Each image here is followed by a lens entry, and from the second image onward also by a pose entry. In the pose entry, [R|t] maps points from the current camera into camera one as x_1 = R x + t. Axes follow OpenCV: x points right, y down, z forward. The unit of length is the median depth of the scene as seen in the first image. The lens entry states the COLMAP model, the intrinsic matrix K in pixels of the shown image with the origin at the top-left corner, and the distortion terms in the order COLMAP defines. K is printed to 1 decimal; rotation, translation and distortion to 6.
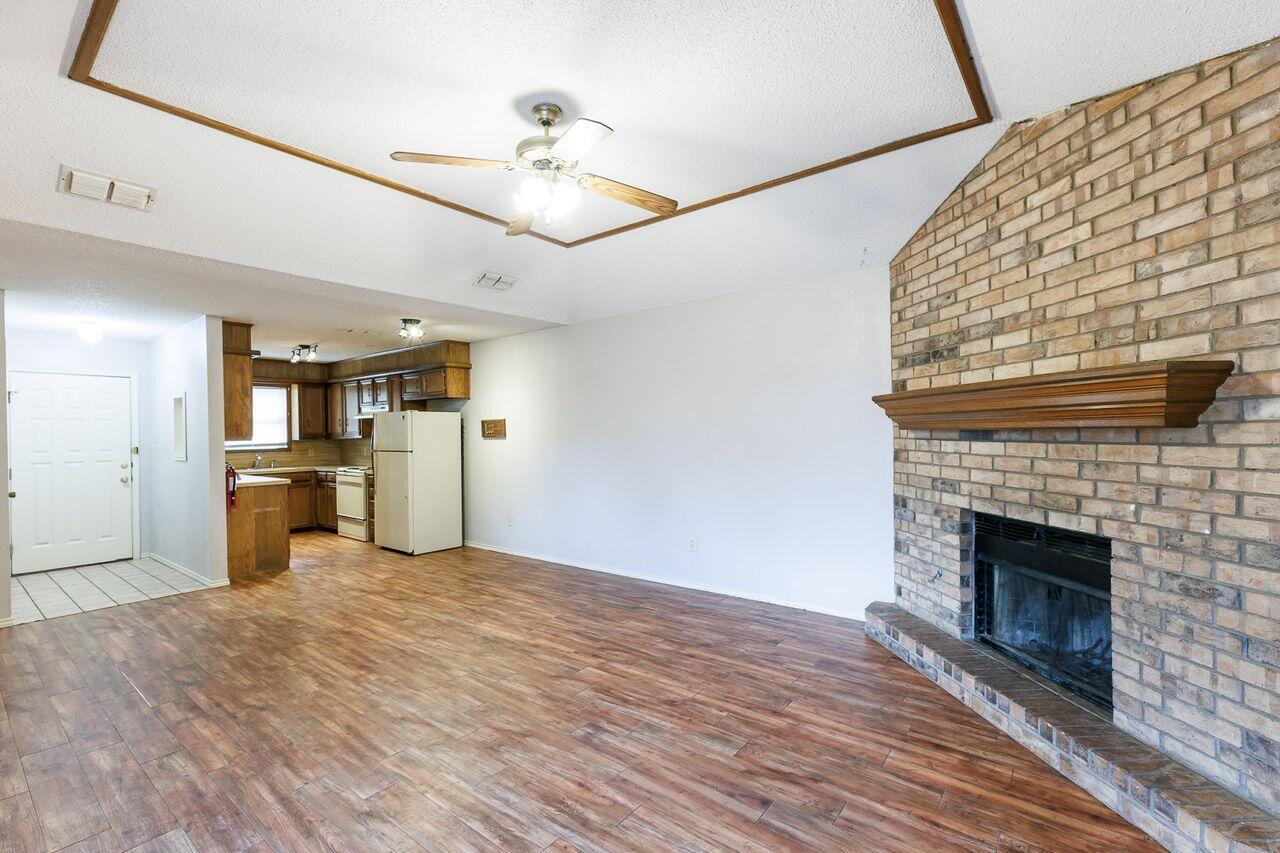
lens RADIAL K [[572.9, 0, 628.0], [0, 572.9, 434.9], [0, 0, 1]] dist [0.001826, 0.000249]
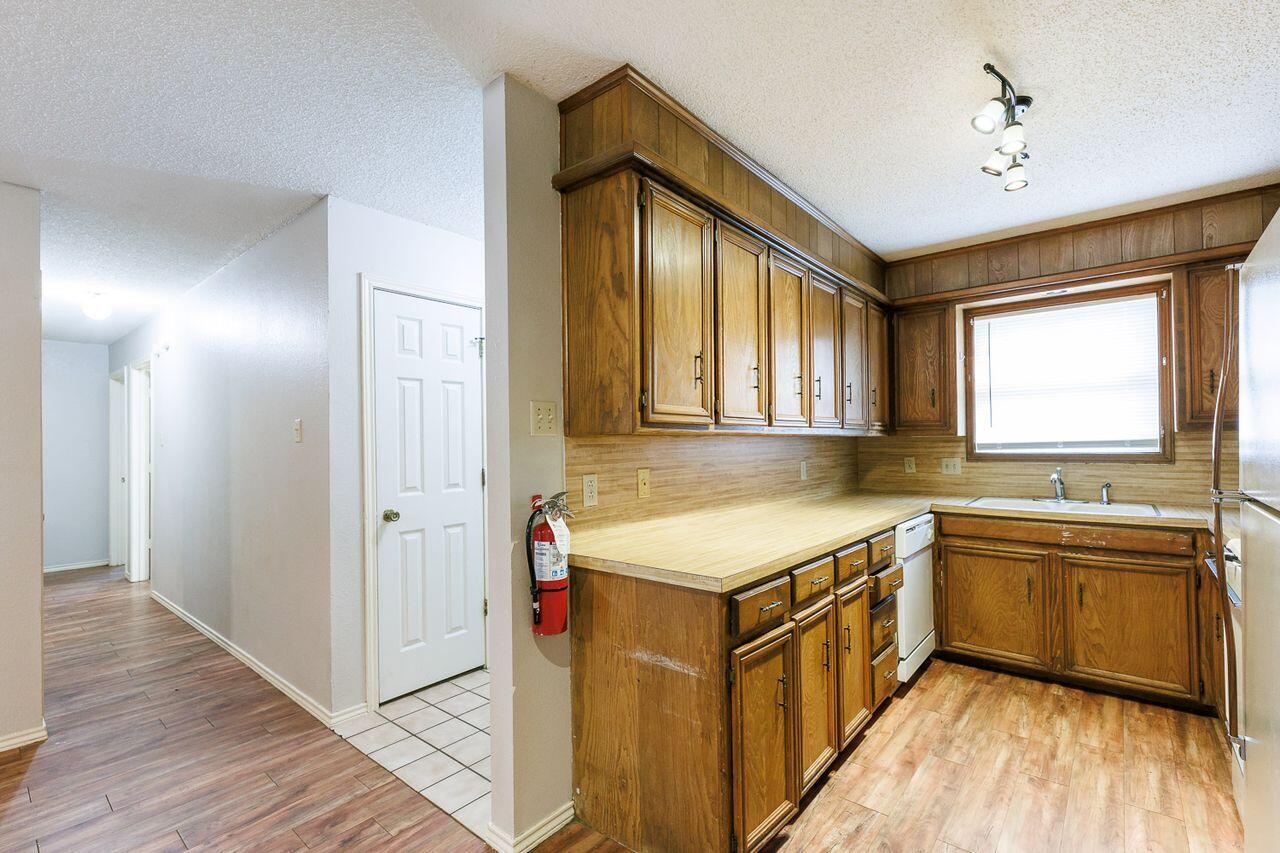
lens RADIAL K [[573.6, 0, 639.8], [0, 573.6, 435.7], [0, 0, 1]] dist [0.001587, 0.000268]
pose [[-0.002811, 0.003143, -0.999991, -0.658220], [0.008317, 0.999961, 0.003119, 0.021480], [0.999961, -0.008309, -0.002837, 1.971686]]
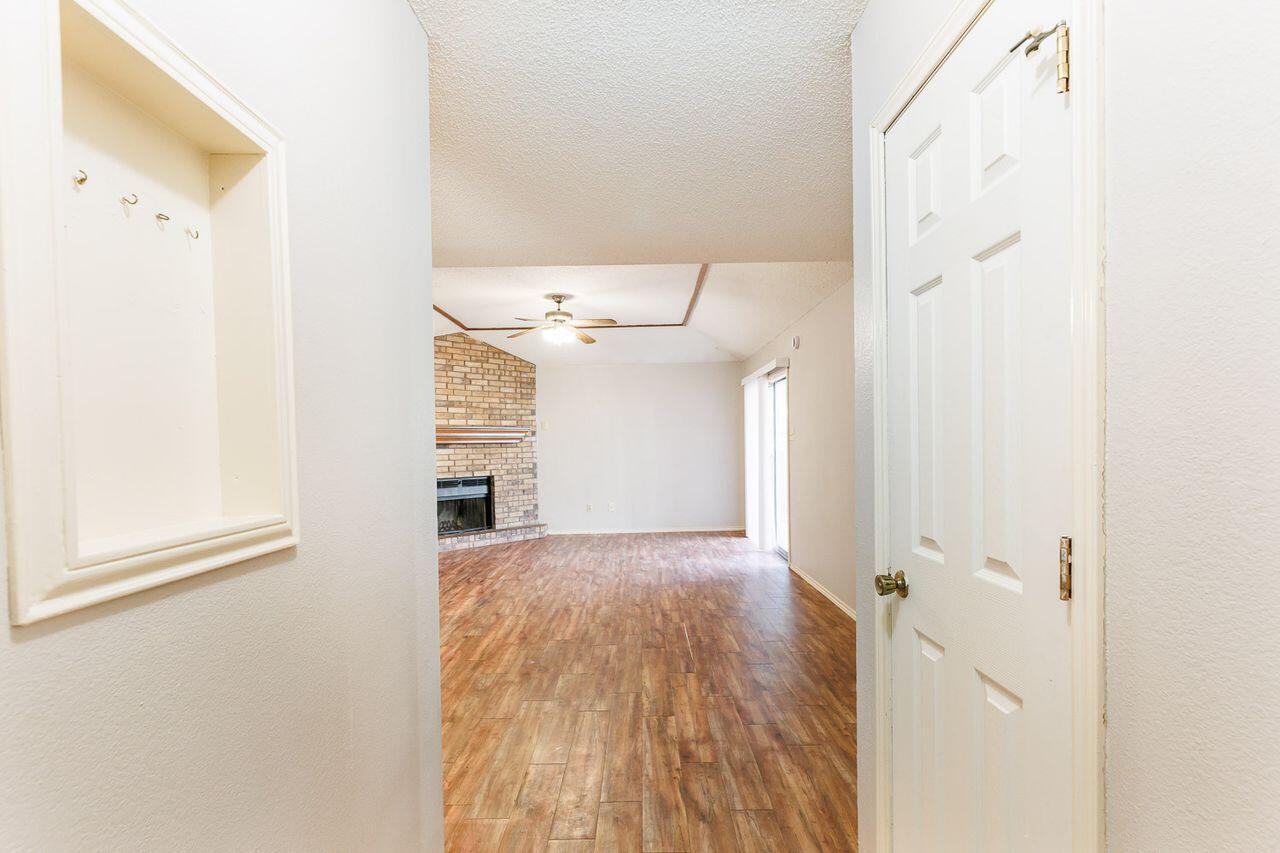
lens RADIAL K [[581.5, 0, 664.0], [0, 581.5, 452.5], [0, 0, 1]] dist [0.000085, -0.000025]
pose [[-0.667739, 0.015488, 0.744234, -1.923432], [0.031437, 0.999478, 0.007407, 0.039523], [-0.743731, 0.028342, -0.667877, 2.035825]]
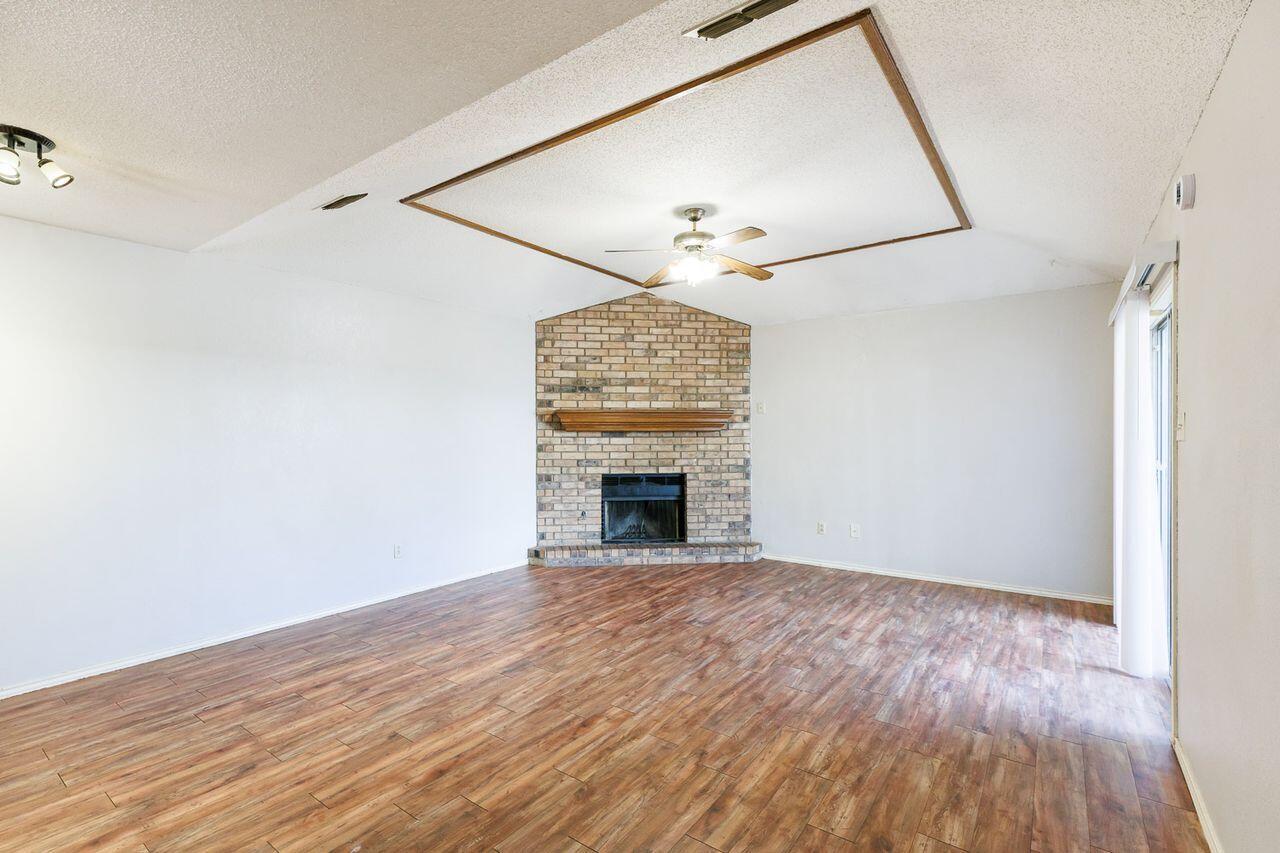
lens RADIAL K [[603.6, 0, 606.4], [0, 603.6, 431.3], [0, 0, 1]] dist [0.000531, 0.000050]
pose [[-0.041504, 0.013502, 0.999047, -1.526425], [0.008904, 0.999874, -0.013143, 0.017068], [-0.999099, 0.008350, -0.041619, 1.179443]]
